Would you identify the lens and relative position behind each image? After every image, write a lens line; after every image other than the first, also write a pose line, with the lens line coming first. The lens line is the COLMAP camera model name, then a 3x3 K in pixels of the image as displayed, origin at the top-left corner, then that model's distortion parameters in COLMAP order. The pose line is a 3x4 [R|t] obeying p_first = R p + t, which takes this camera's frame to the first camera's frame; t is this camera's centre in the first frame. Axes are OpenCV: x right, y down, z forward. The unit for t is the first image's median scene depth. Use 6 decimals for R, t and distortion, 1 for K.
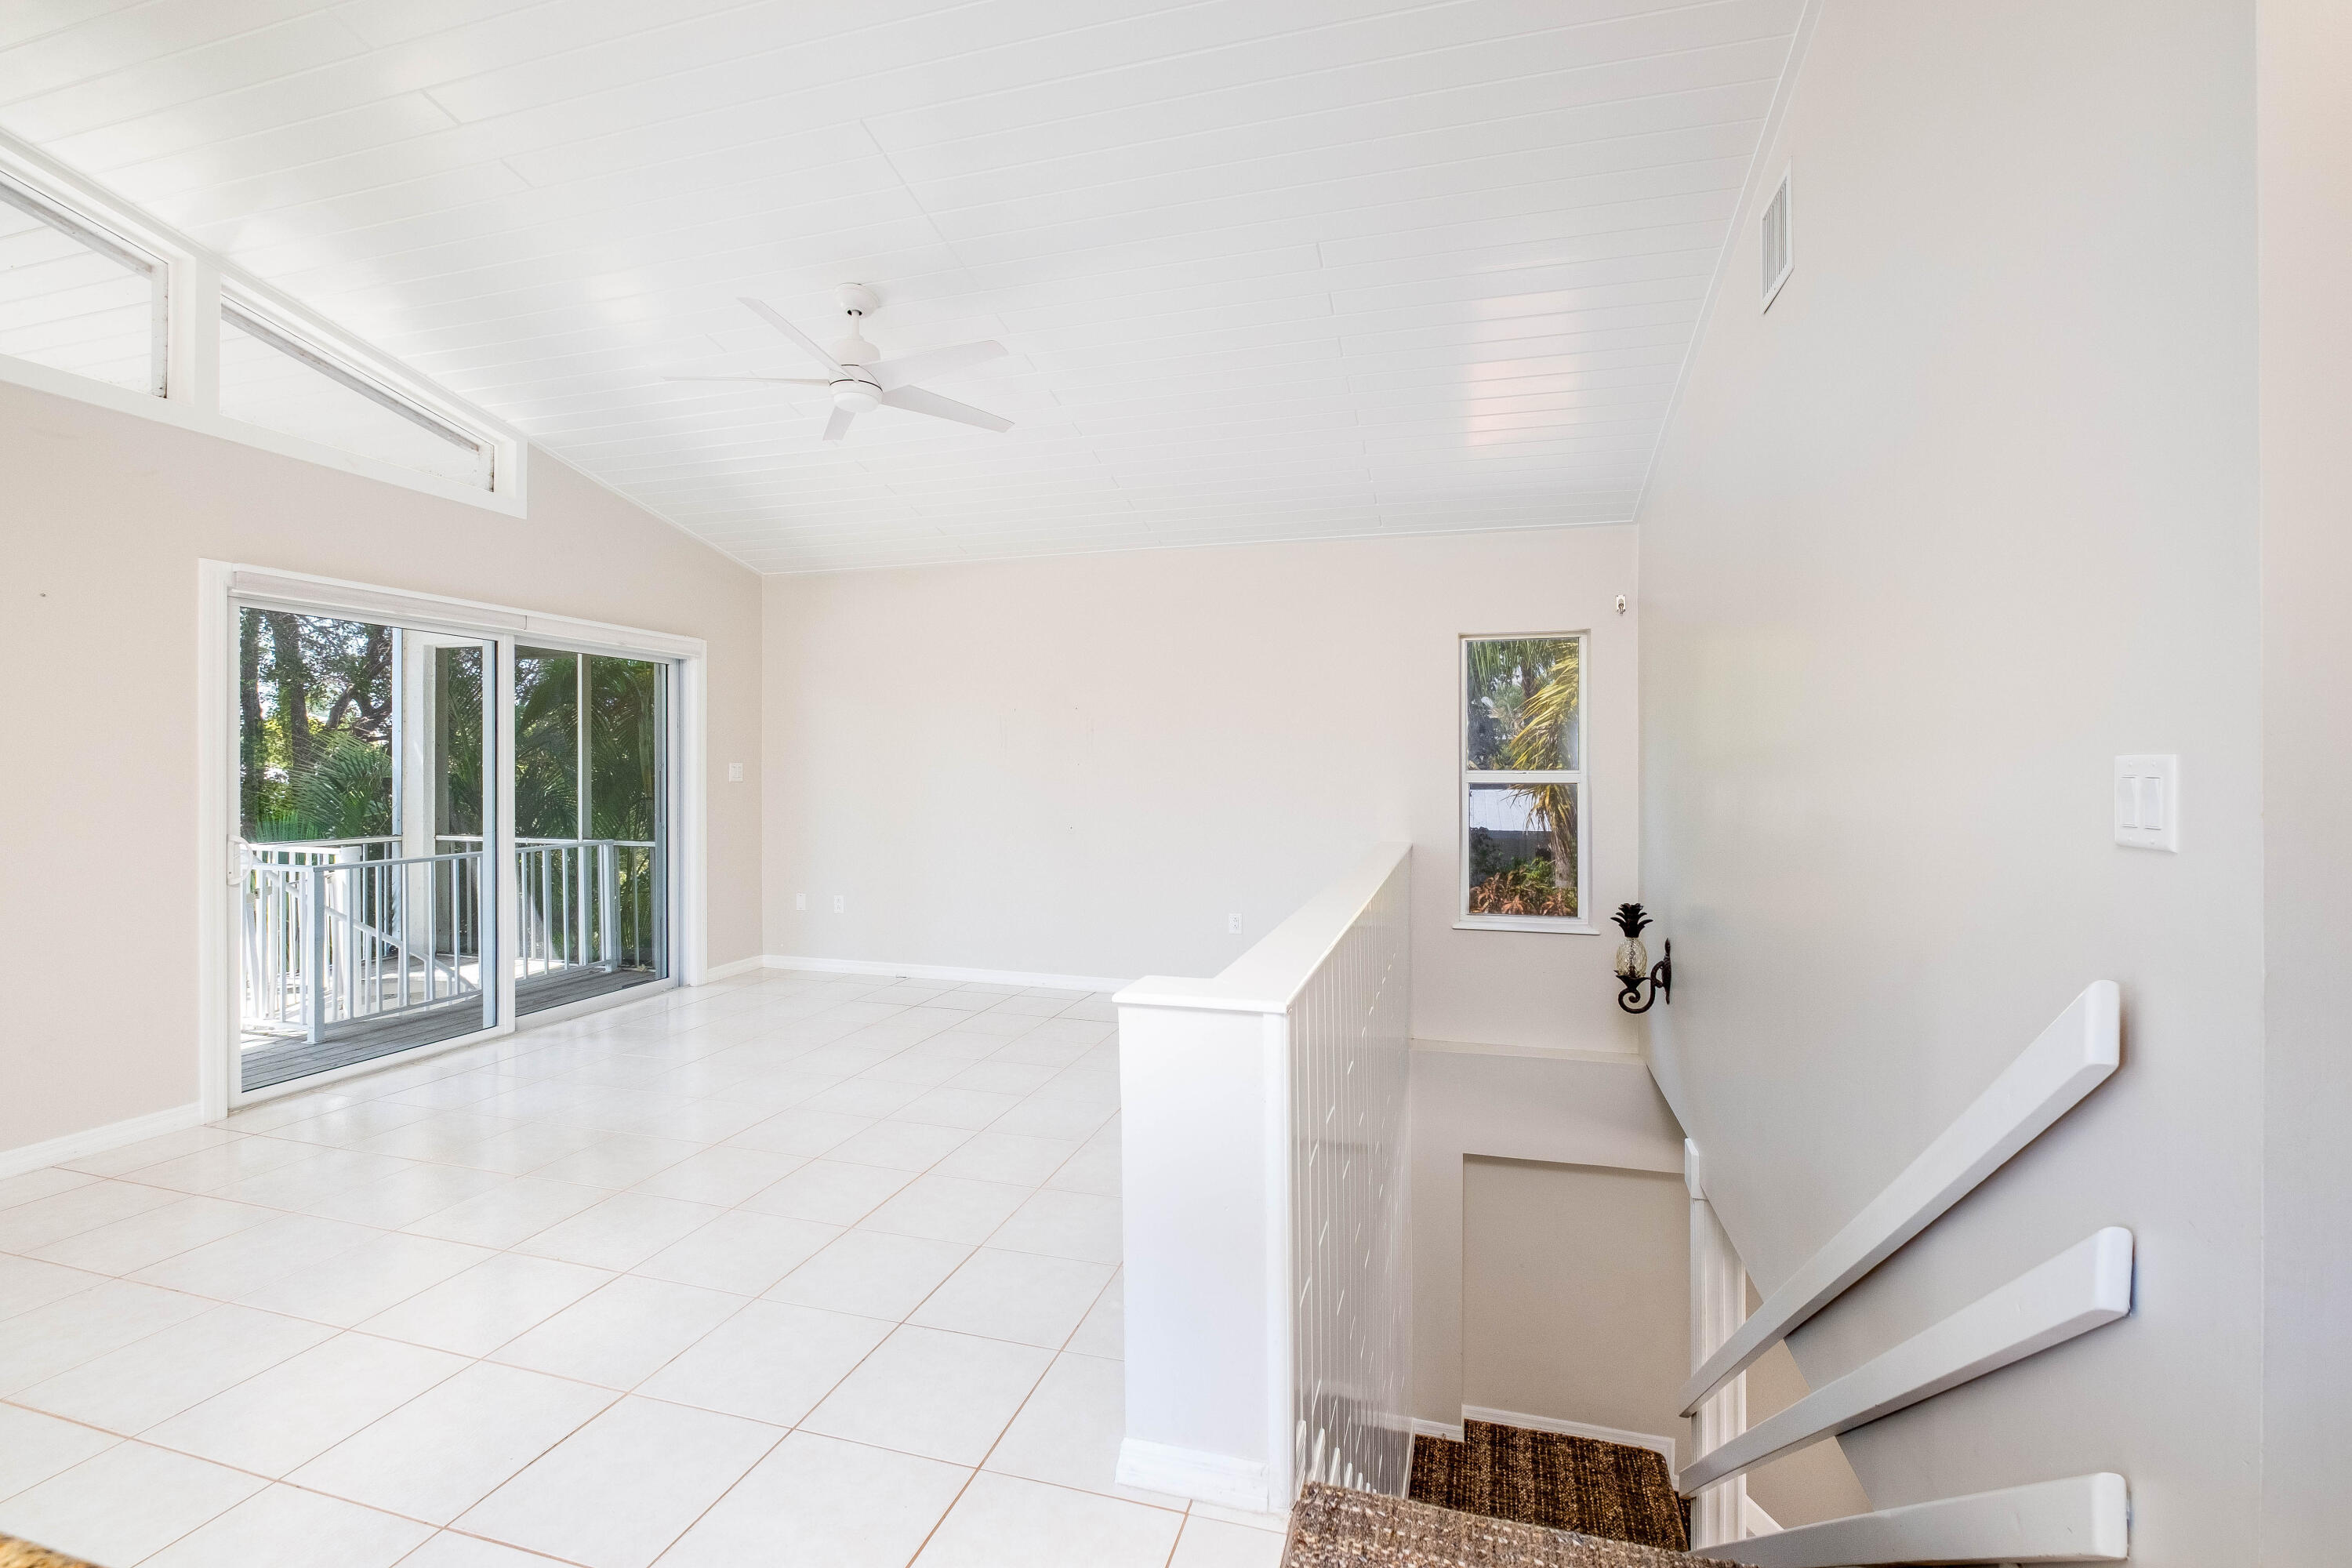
lens RADIAL K [[1016.7, 0, 1165.5], [0, 1016.7, 766.3], [0, 0, 1]] dist [-0.003808, -0.000638]
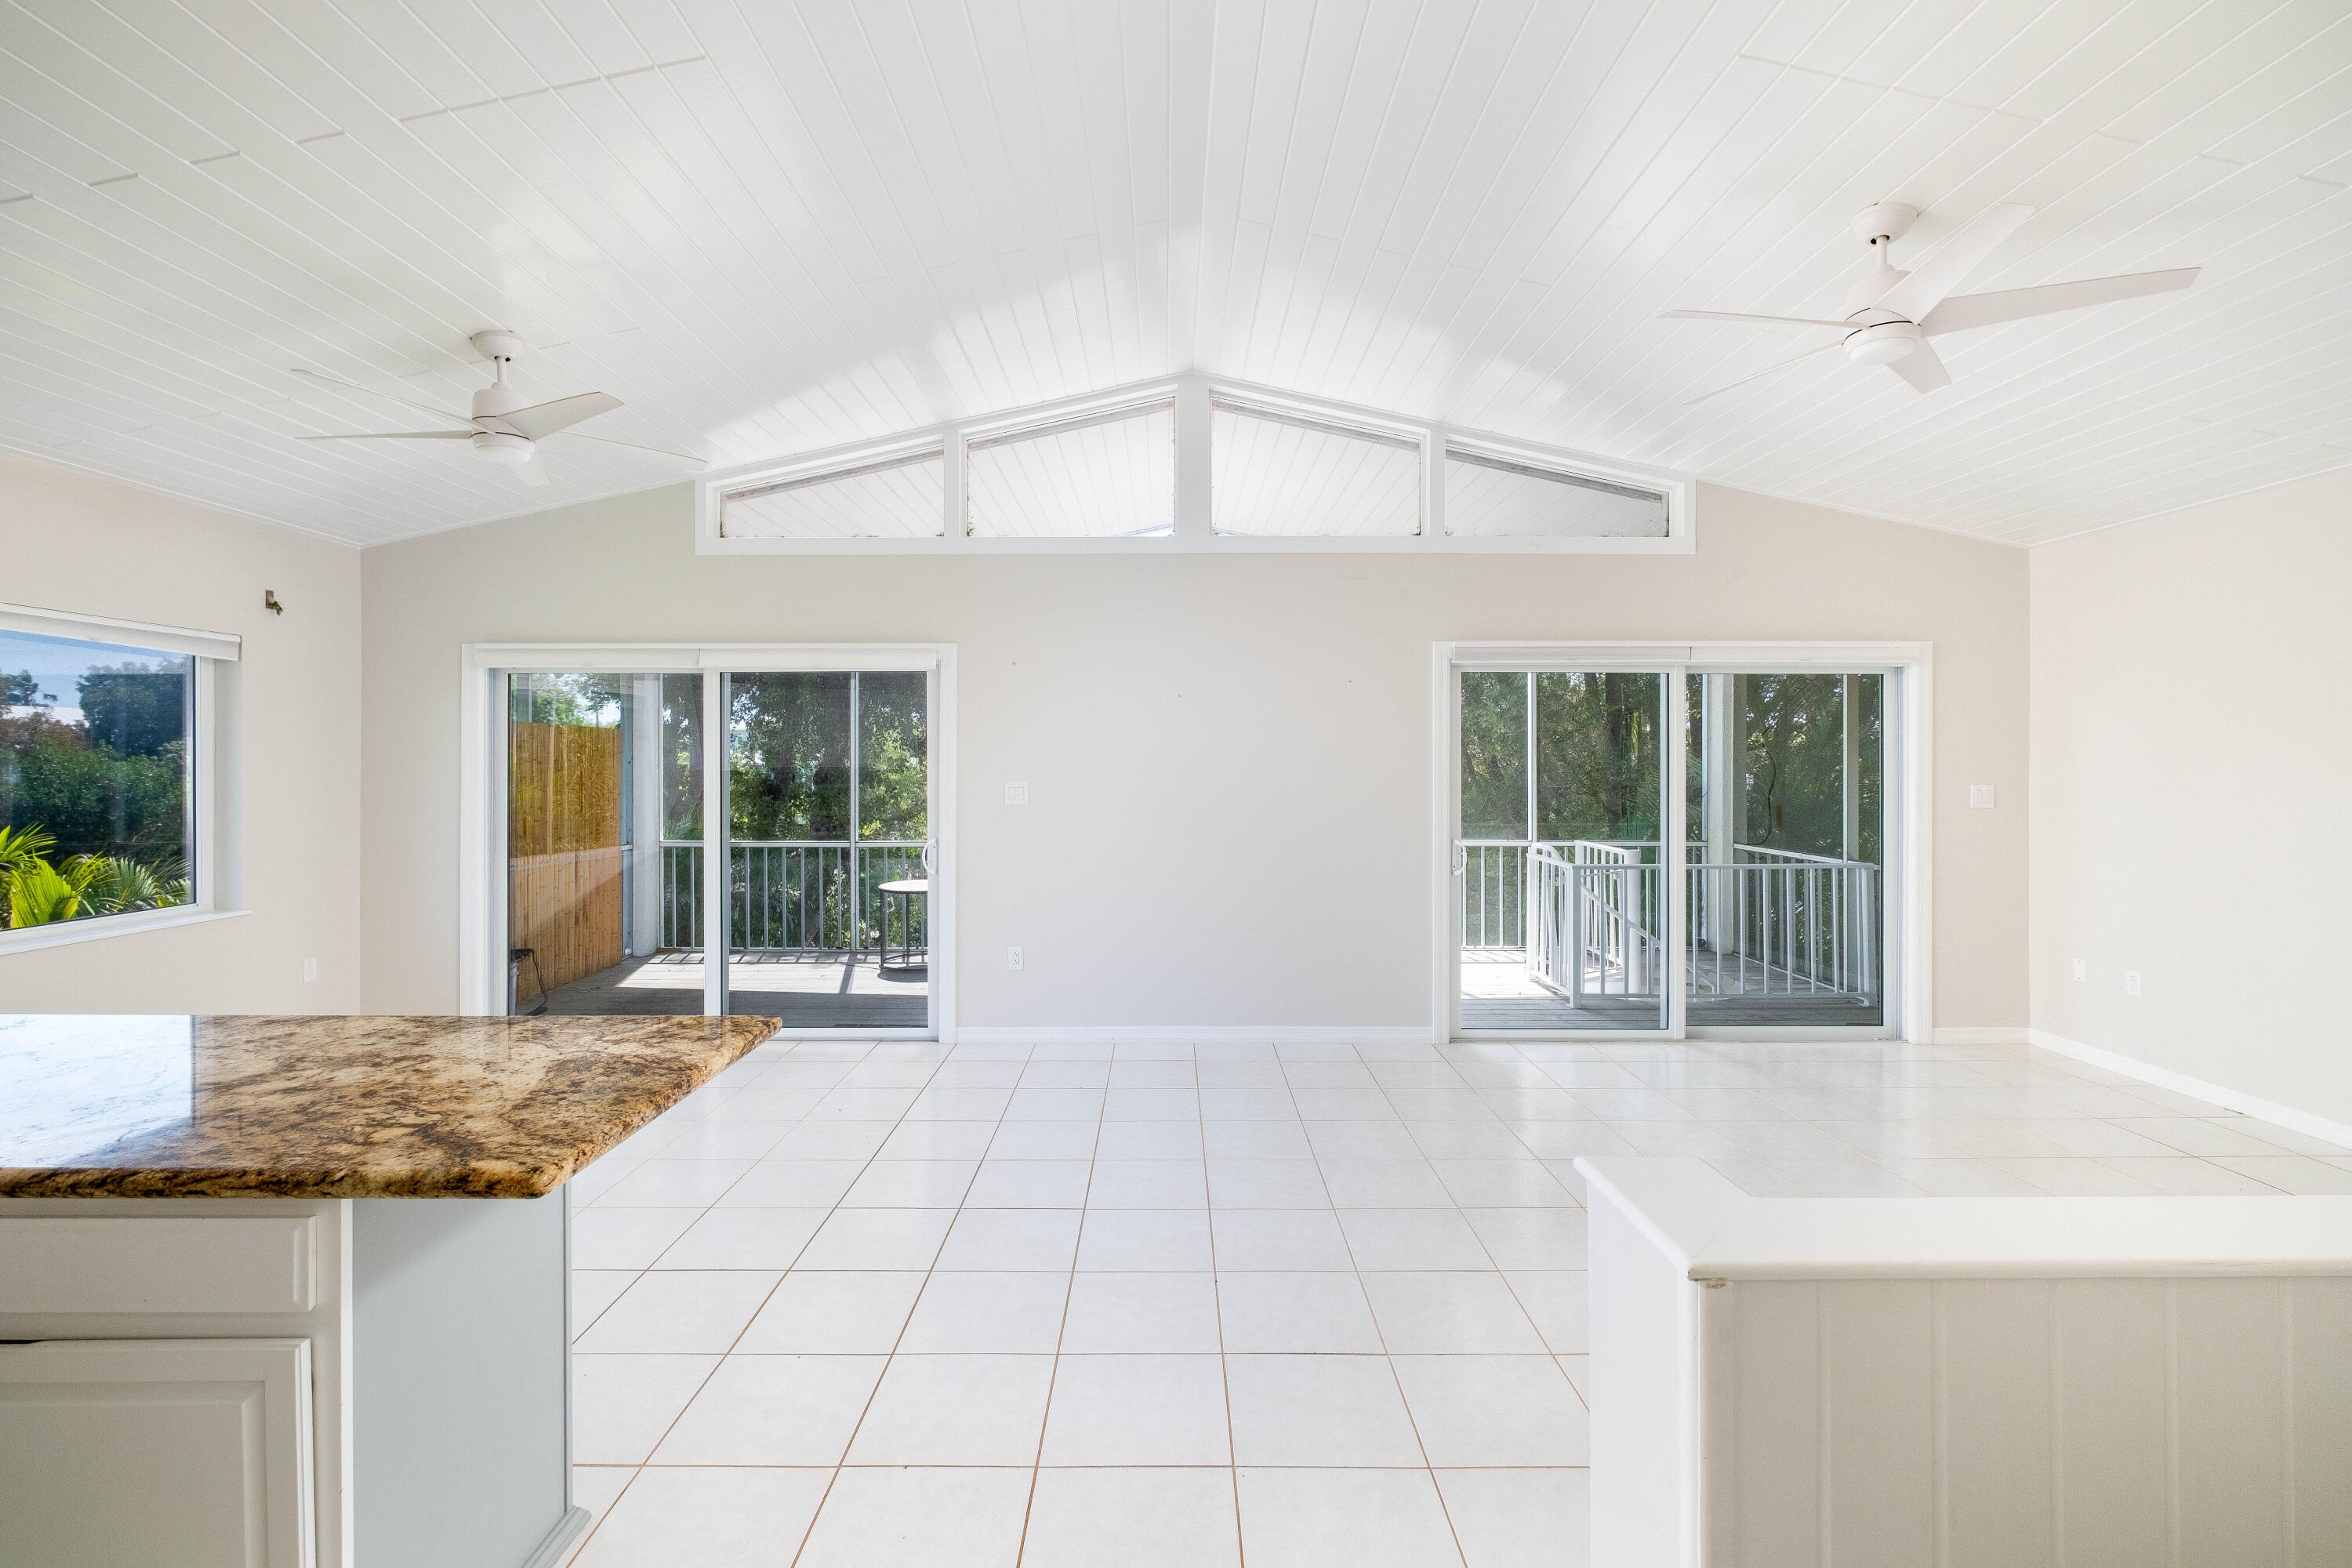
lens RADIAL K [[1016.7, 0, 1174.9], [0, 1016.7, 765.7], [0, 0, 1]] dist [-0.003808, -0.000638]
pose [[0.290902, 0.002670, -0.956749, 0.217230], [-0.001785, 0.999996, 0.002248, -0.025225], [0.956751, 0.001054, 0.290906, 0.175994]]
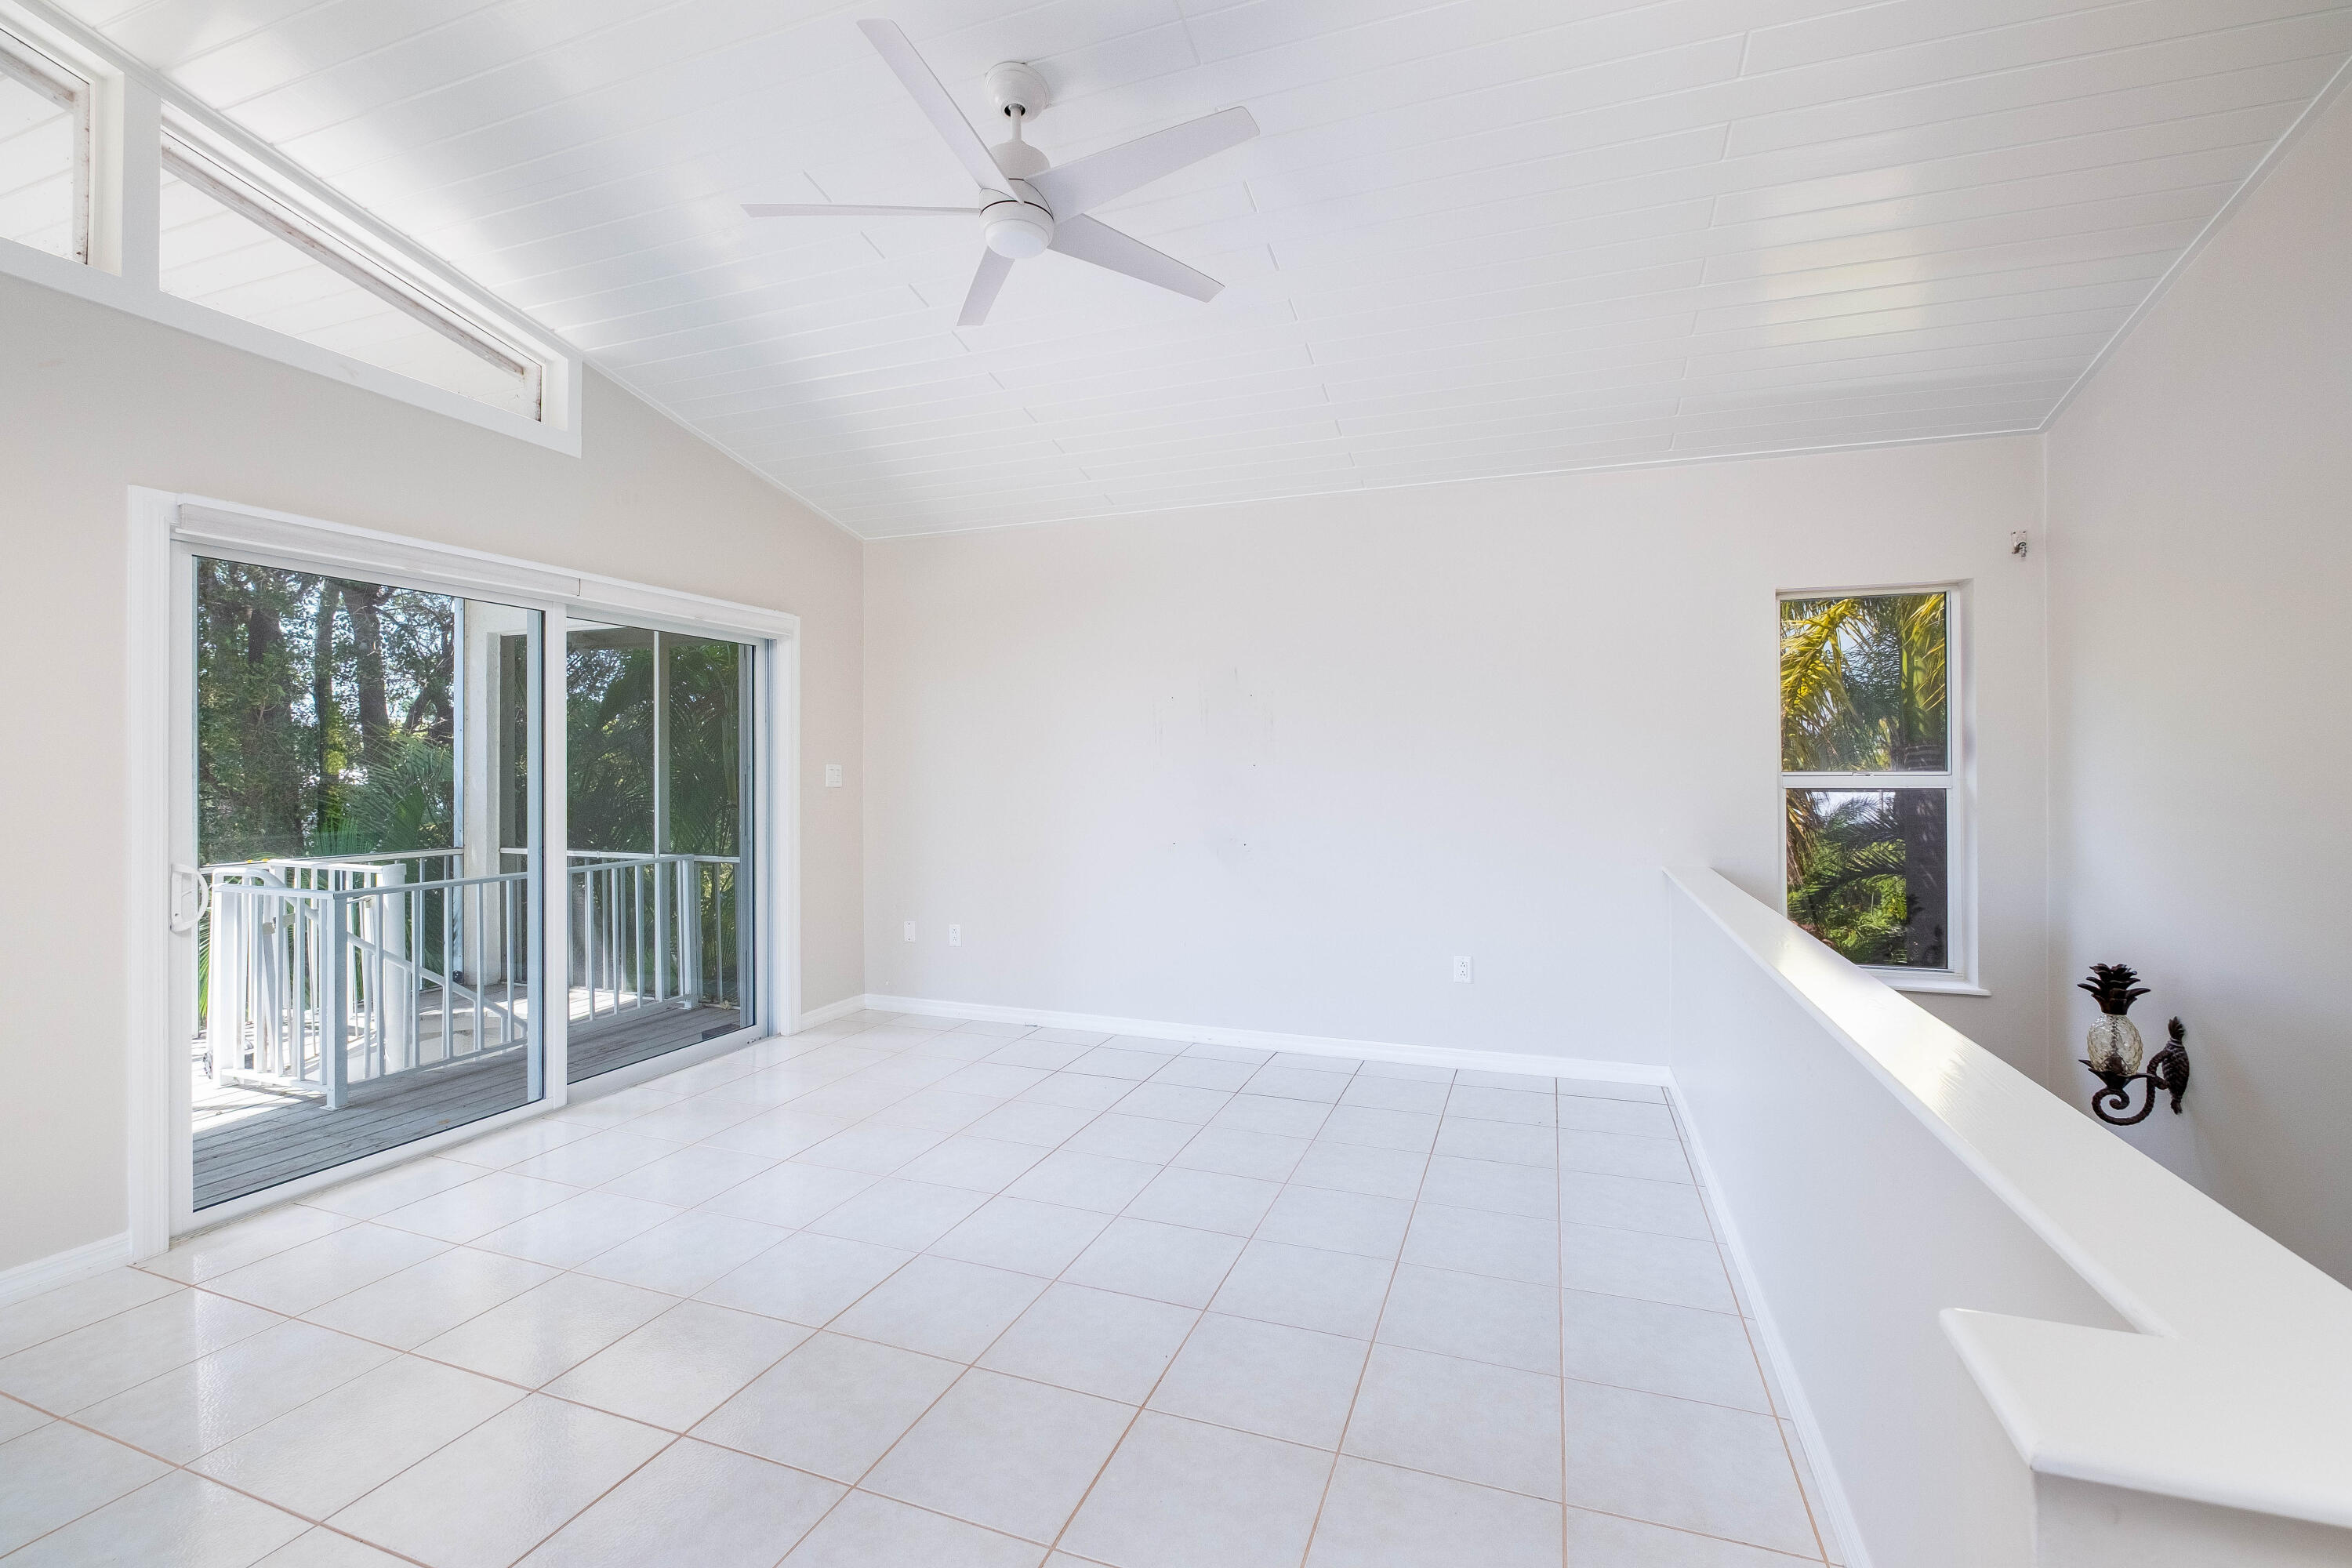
lens RADIAL K [[1016.7, 0, 1173.4], [0, 1016.7, 763.7], [0, 0, 1]] dist [-0.003808, -0.000638]
pose [[0.997752, -0.002770, -0.066958, -0.112630], [0.002435, 0.999984, -0.005082, 0.000651], [0.066971, 0.004908, 0.997743, 0.235609]]
